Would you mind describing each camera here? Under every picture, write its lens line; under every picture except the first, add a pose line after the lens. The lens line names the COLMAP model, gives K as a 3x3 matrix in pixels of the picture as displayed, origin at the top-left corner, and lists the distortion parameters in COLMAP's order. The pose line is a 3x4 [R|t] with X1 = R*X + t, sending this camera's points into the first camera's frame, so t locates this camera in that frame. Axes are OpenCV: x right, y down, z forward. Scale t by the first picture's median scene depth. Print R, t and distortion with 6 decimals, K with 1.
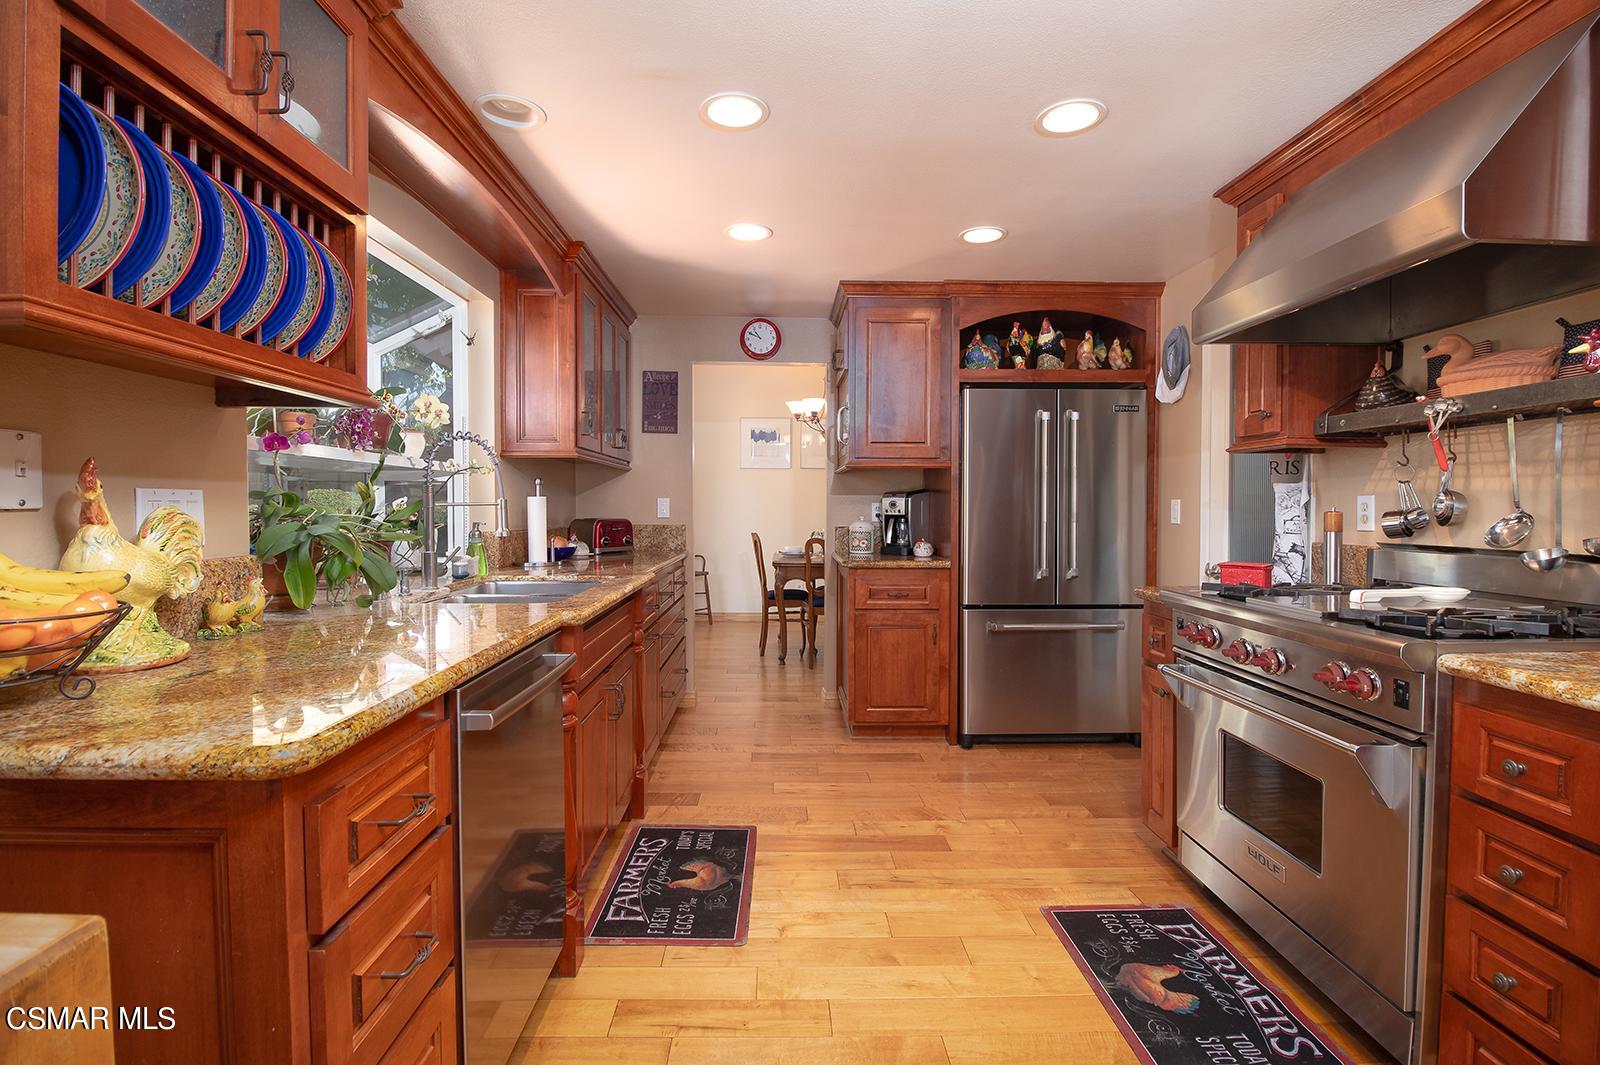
lens RADIAL K [[747.7, 0, 796.8], [0, 747.7, 523.4], [0, 0, 1]] dist [0.001342, -0.015566]
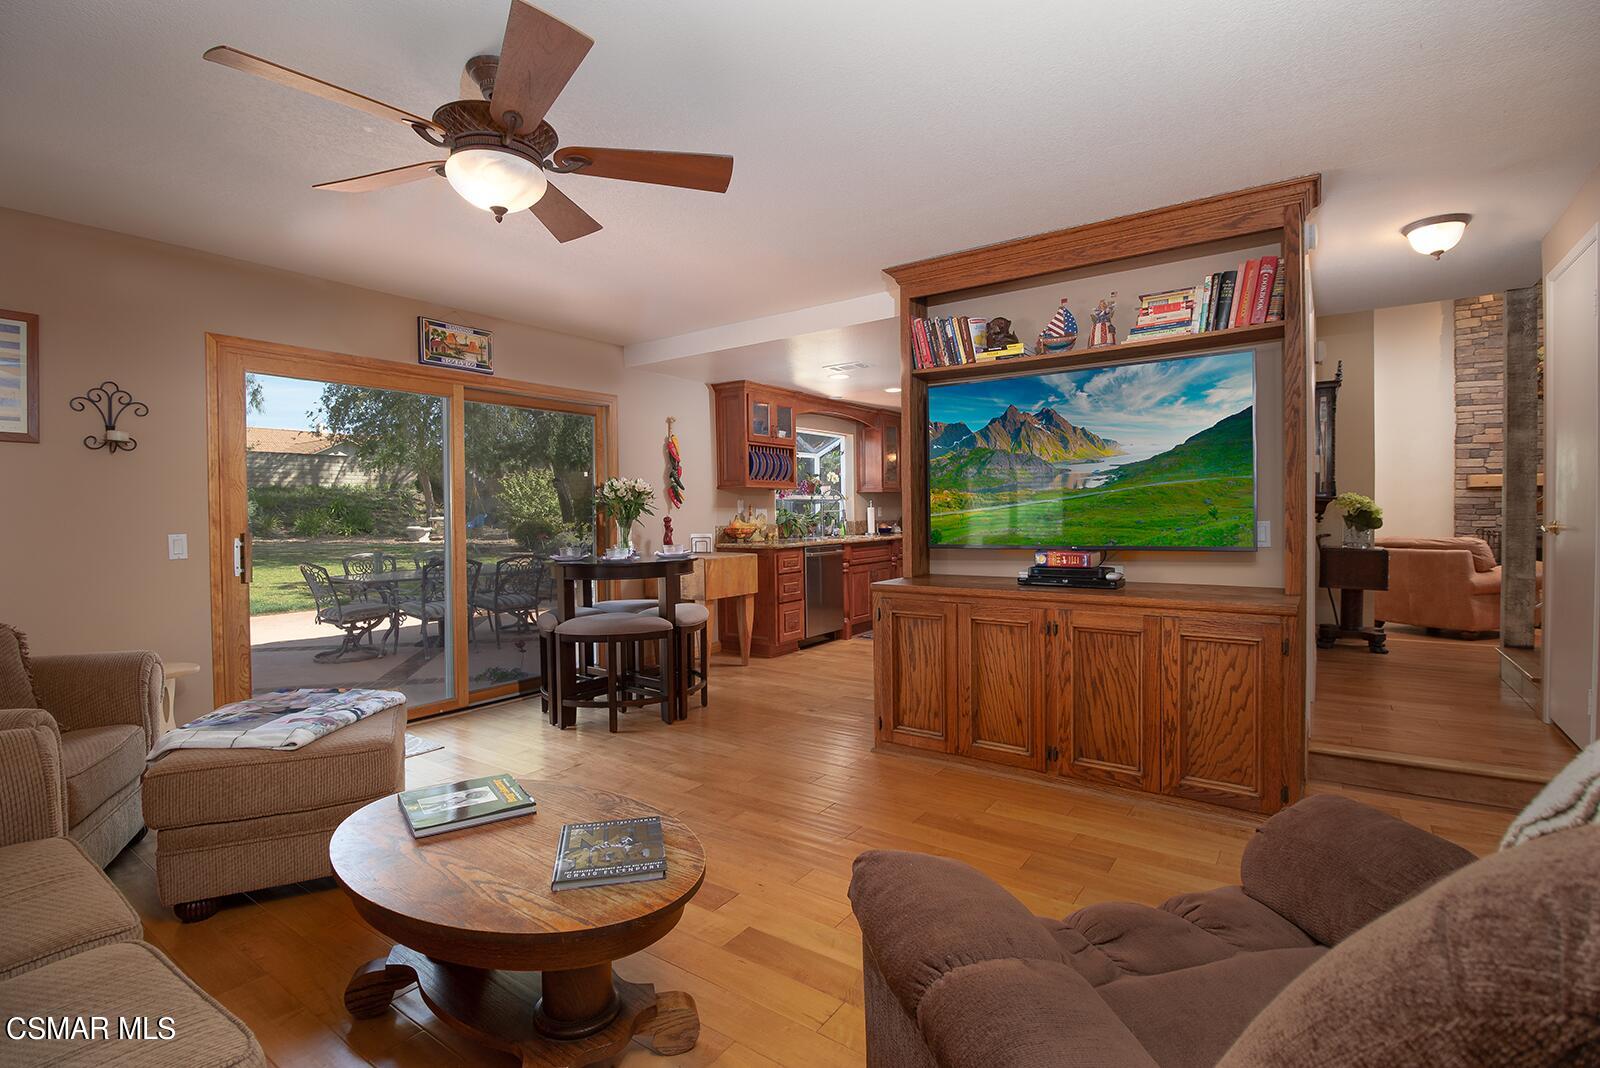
lens RADIAL K [[747.7, 0, 796.8], [0, 747.7, 524.9], [0, 0, 1]] dist [0.001342, -0.015566]
pose [[0.803717, 0.000390, -0.595011, 1.077261], [-0.001776, 0.999997, -0.001744, 0.032279], [0.595009, 0.002458, 0.803716, -1.336482]]
